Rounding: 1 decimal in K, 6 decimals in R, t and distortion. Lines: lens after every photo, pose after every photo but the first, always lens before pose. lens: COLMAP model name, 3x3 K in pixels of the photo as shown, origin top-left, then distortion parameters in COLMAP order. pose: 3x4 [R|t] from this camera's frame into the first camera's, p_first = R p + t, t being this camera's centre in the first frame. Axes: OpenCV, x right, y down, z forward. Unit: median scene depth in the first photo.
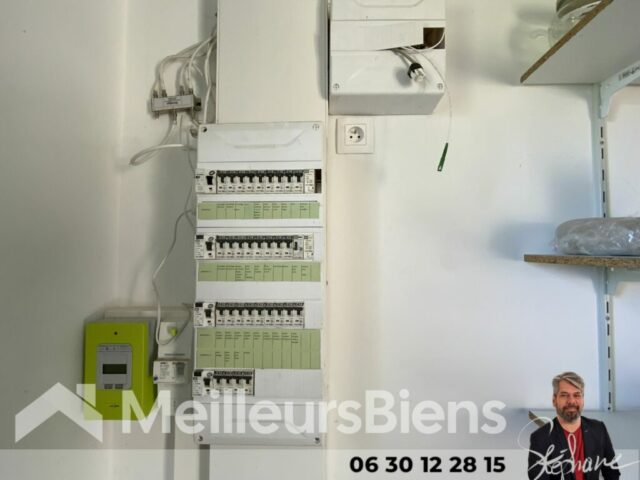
lens RADIAL K [[302.2, 0, 320.7], [0, 302.2, 240.3], [0, 0, 1]] dist [-0.003106, -0.001057]
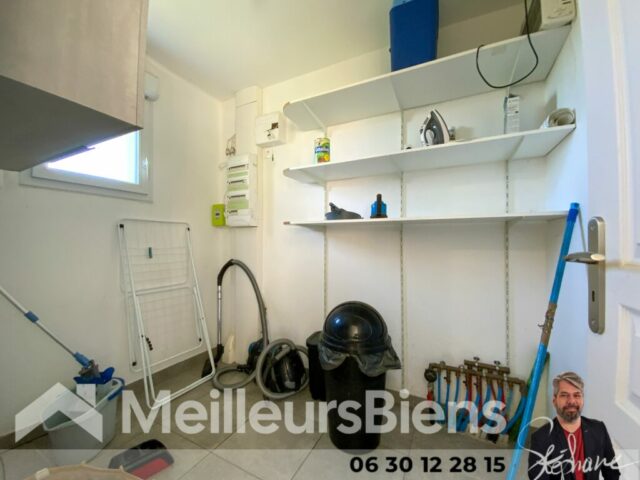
lens RADIAL K [[260.4, 0, 321.7], [0, 260.4, 241.3], [0, 0, 1]] dist [0.008263, -0.012989]
pose [[0.891385, 0.012667, -0.453070, 2.447733], [0.017965, 0.997837, 0.063242, 0.603948], [0.452891, -0.064512, 0.889229, -1.793574]]
